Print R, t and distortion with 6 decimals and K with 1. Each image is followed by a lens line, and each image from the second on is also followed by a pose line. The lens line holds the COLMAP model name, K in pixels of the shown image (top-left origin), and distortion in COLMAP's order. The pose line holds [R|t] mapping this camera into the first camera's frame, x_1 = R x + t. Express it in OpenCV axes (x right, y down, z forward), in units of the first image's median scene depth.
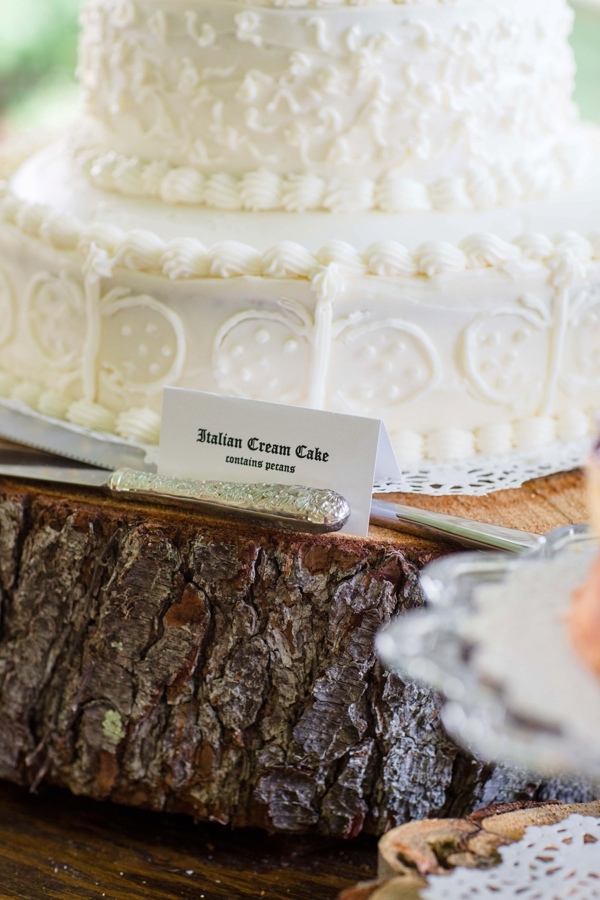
lens RADIAL K [[2651.1, 0, 300.0], [0, 2651.1, 450.0], [0, 0, 1]] dist [-0.159855, 0.282861]
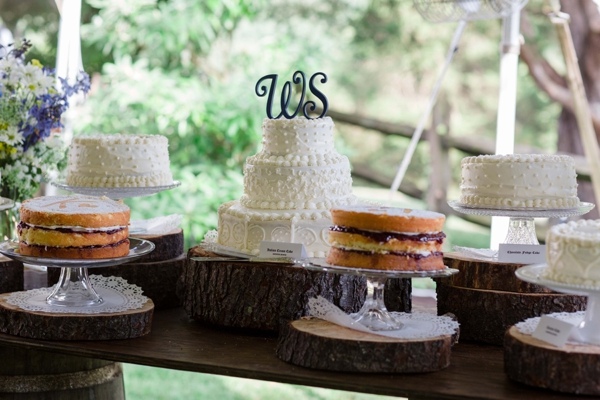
lens RADIAL K [[1767.4, 0, 300.0], [0, 1767.4, 200.0], [0, 0, 1]] dist [-0.159855, 0.282861]
pose [[0.998844, -0.013278, -0.046196, 0.169457], [0.003817, 0.979962, -0.199148, 0.537426], [0.047915, 0.198742, 0.978880, -2.160127]]
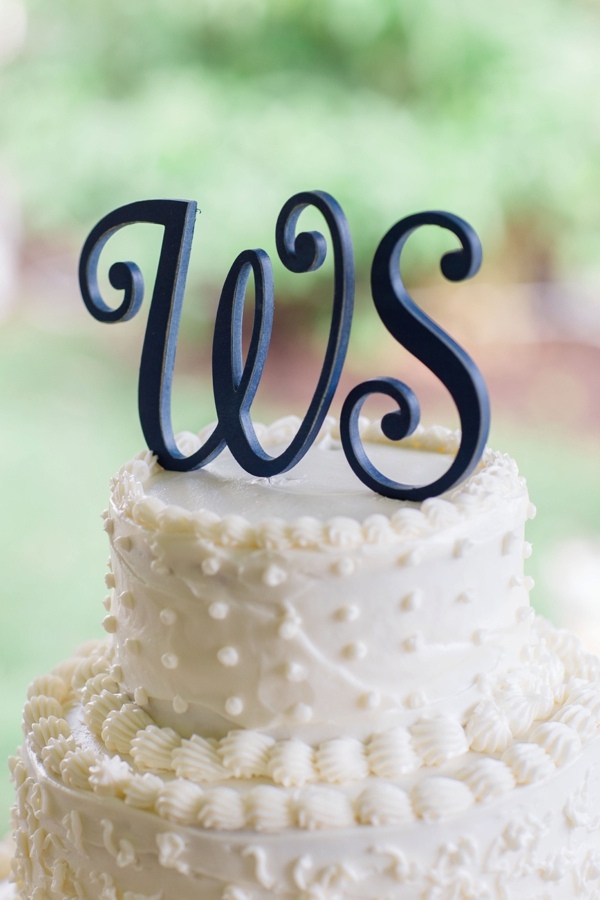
lens RADIAL K [[2651.1, 0, 300.0], [0, 2651.1, 450.0], [0, 0, 1]] dist [-0.159855, 0.282861]
pose [[0.985981, -0.002672, -0.166839, 0.149138], [0.001908, 0.999987, -0.004742, -0.275940], [0.166849, 0.004357, 0.985973, 0.233260]]
